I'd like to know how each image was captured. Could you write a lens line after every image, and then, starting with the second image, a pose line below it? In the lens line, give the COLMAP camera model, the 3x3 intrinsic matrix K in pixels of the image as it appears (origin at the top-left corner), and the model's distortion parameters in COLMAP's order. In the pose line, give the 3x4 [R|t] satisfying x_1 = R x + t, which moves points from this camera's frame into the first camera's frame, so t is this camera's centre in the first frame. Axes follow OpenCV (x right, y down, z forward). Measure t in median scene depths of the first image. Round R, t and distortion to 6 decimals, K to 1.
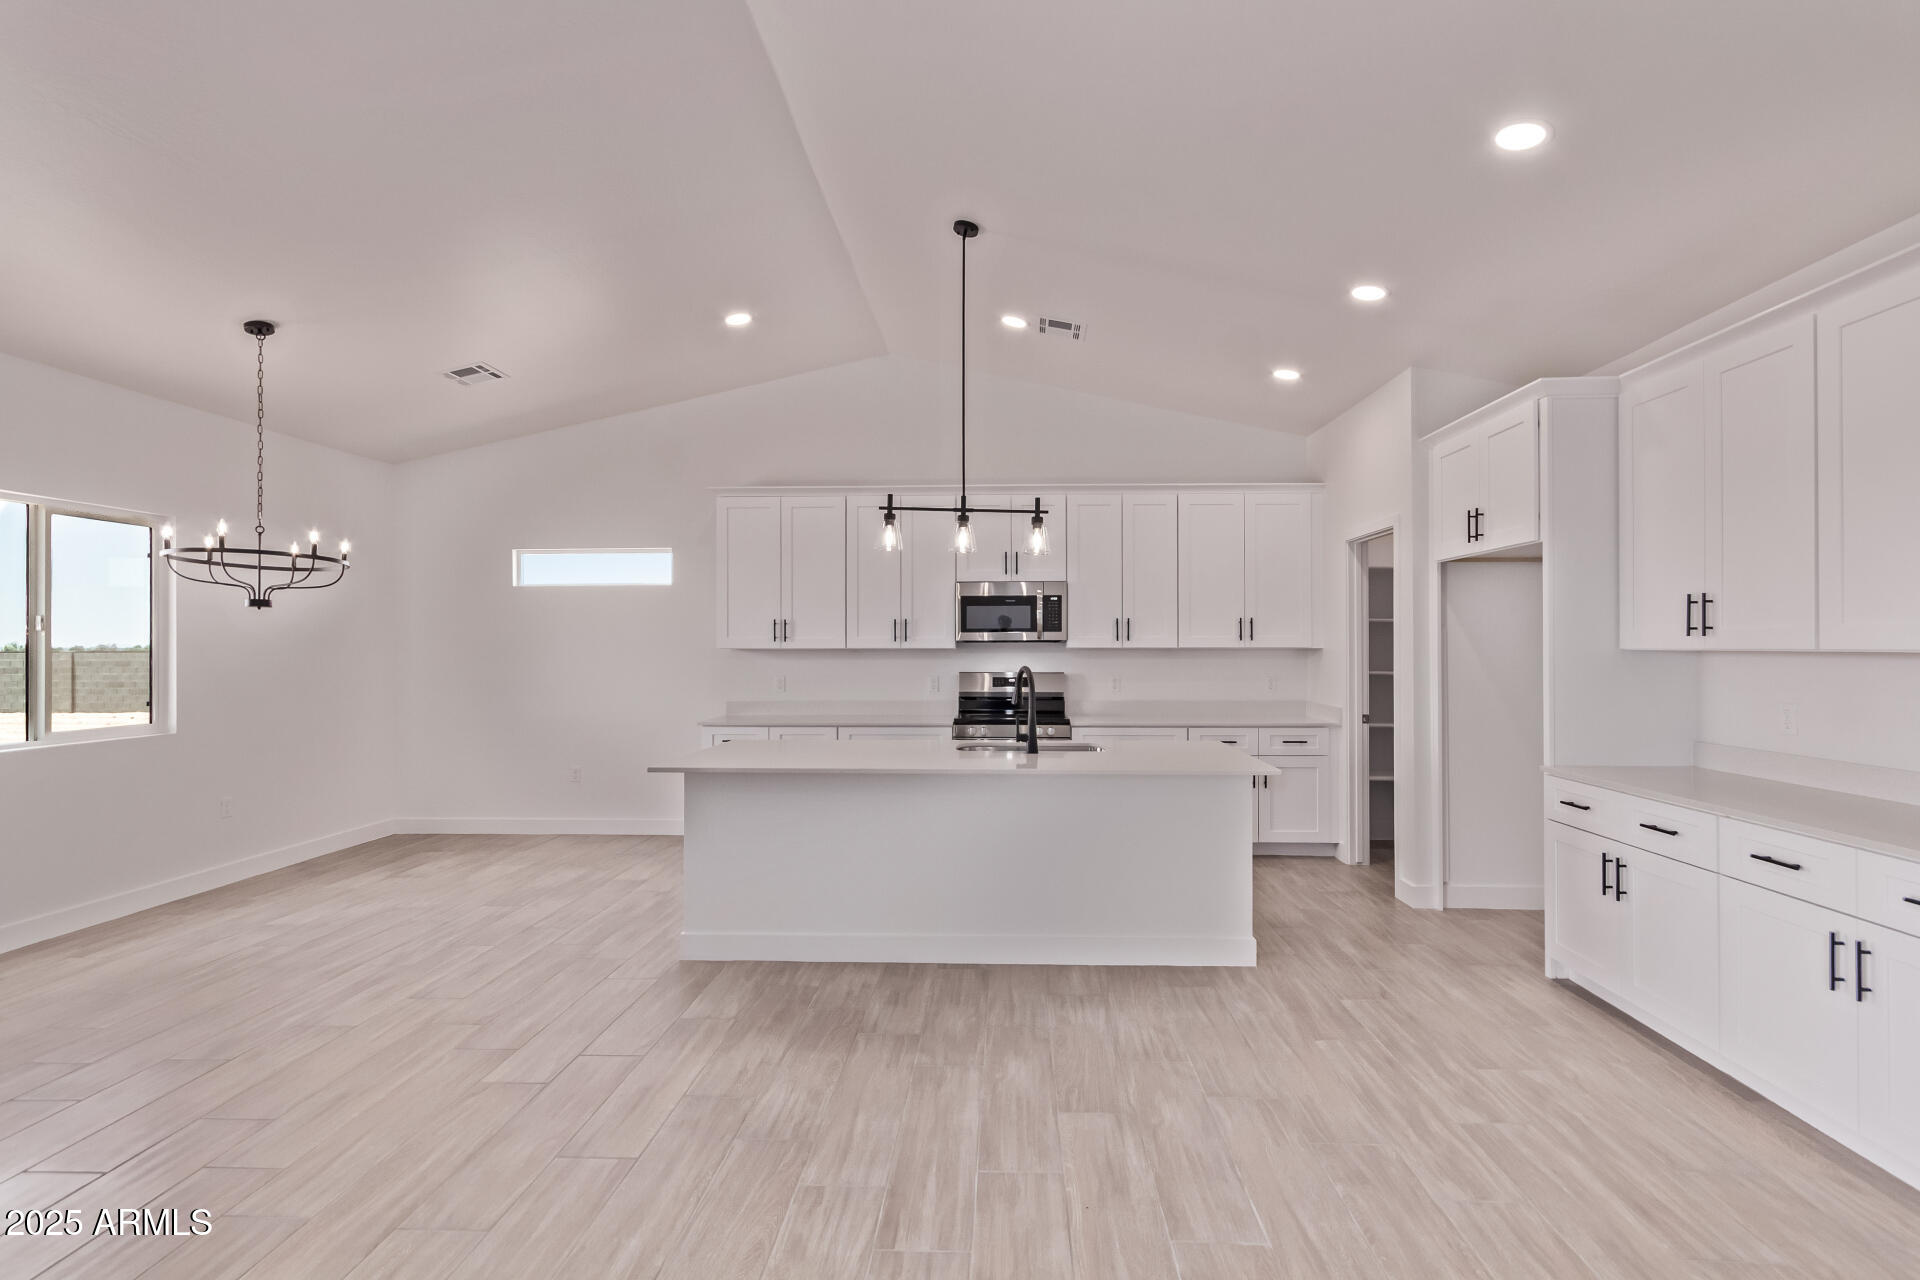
lens RADIAL K [[903.0, 0, 977.2], [0, 903.0, 636.9], [0, 0, 1]] dist [0.004498, 0.001458]
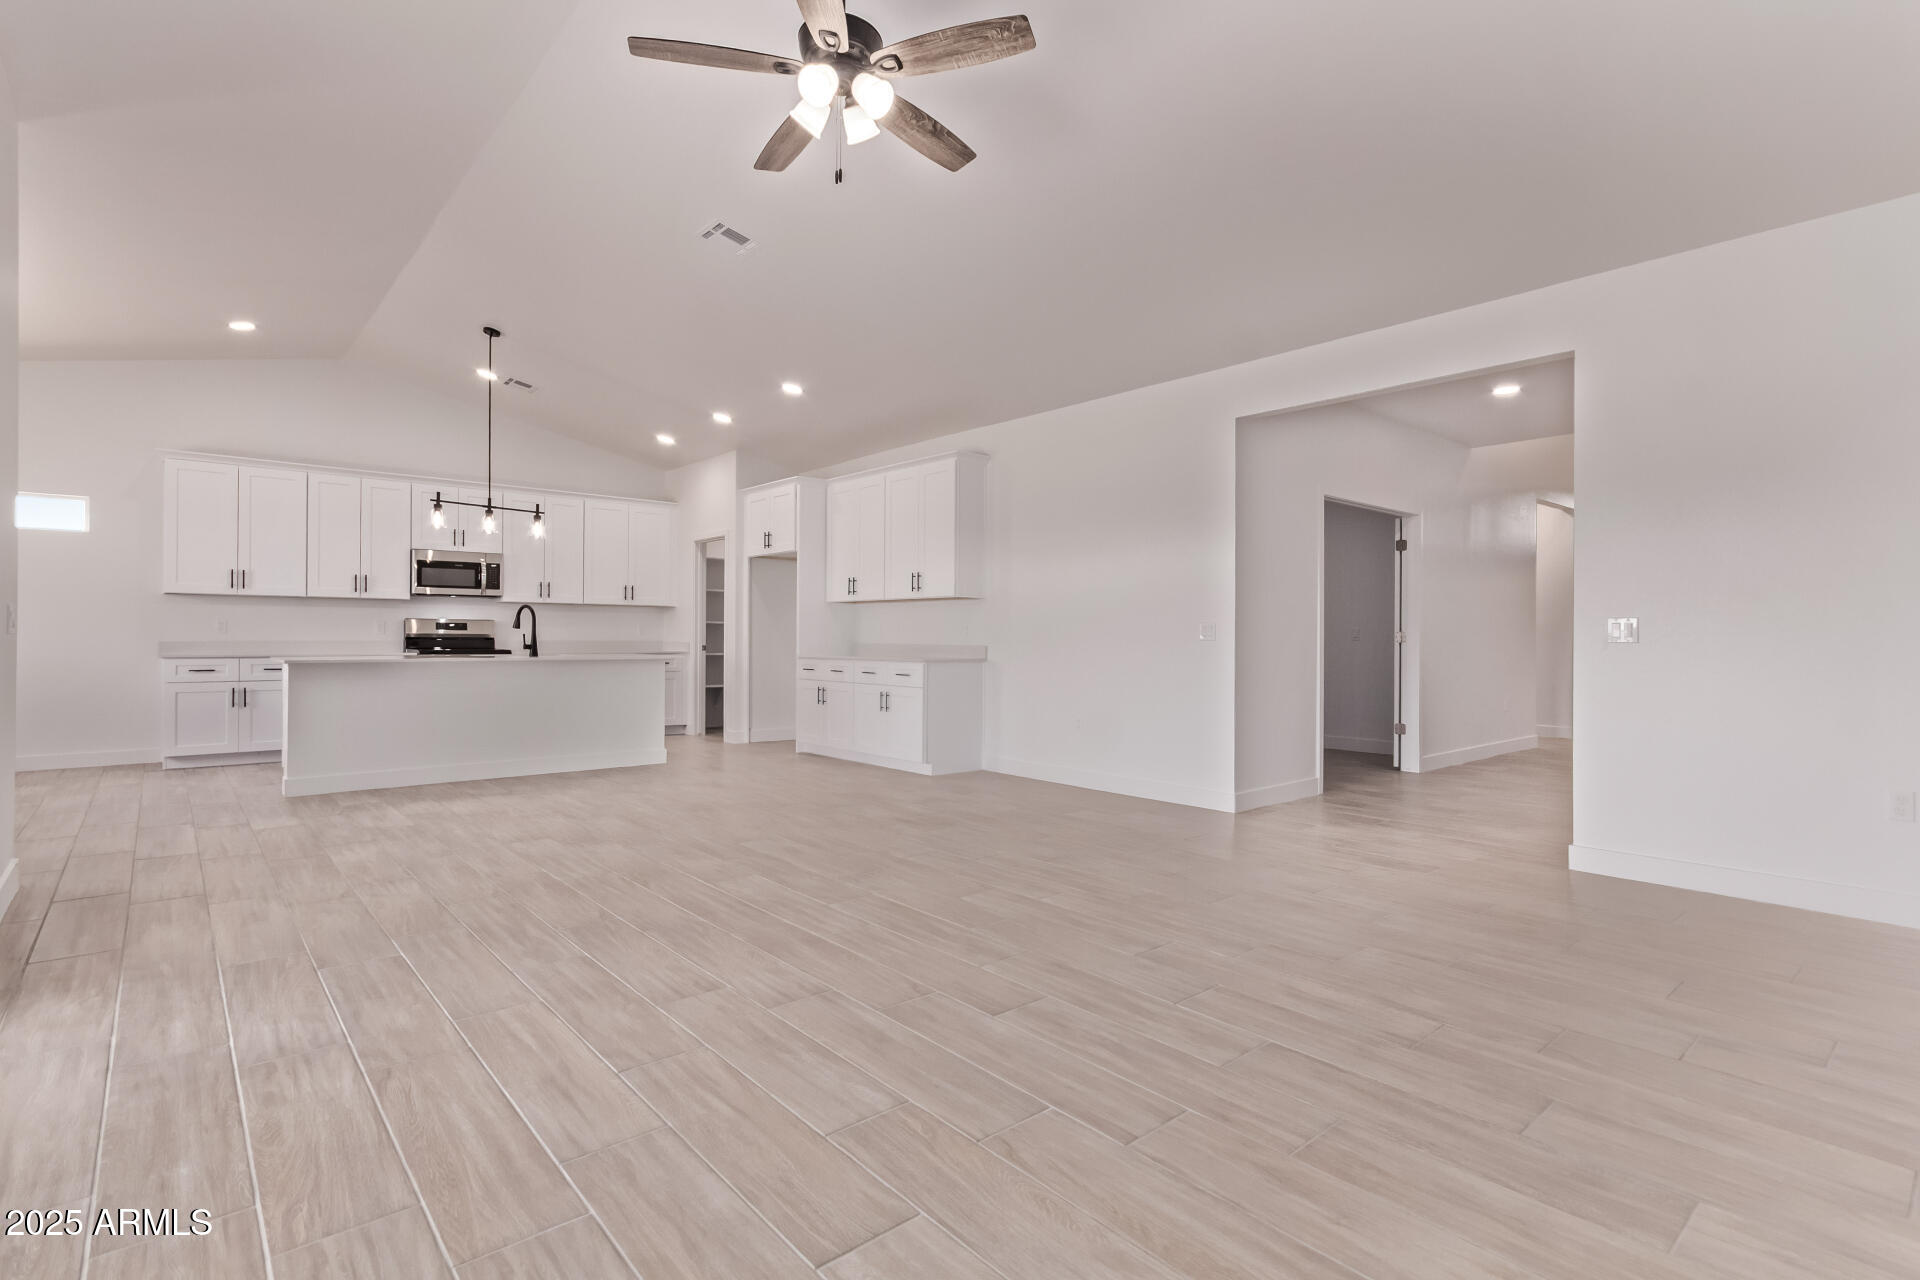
lens RADIAL K [[915.5, 0, 979.6], [0, 915.5, 637.0], [0, 0, 1]] dist [0.003769, 0.000772]
pose [[0.720714, 0.004098, 0.693221, -0.480206], [-0.012364, 0.999899, 0.006944, 0.065584], [-0.693123, -0.013575, 0.720692, -0.734276]]
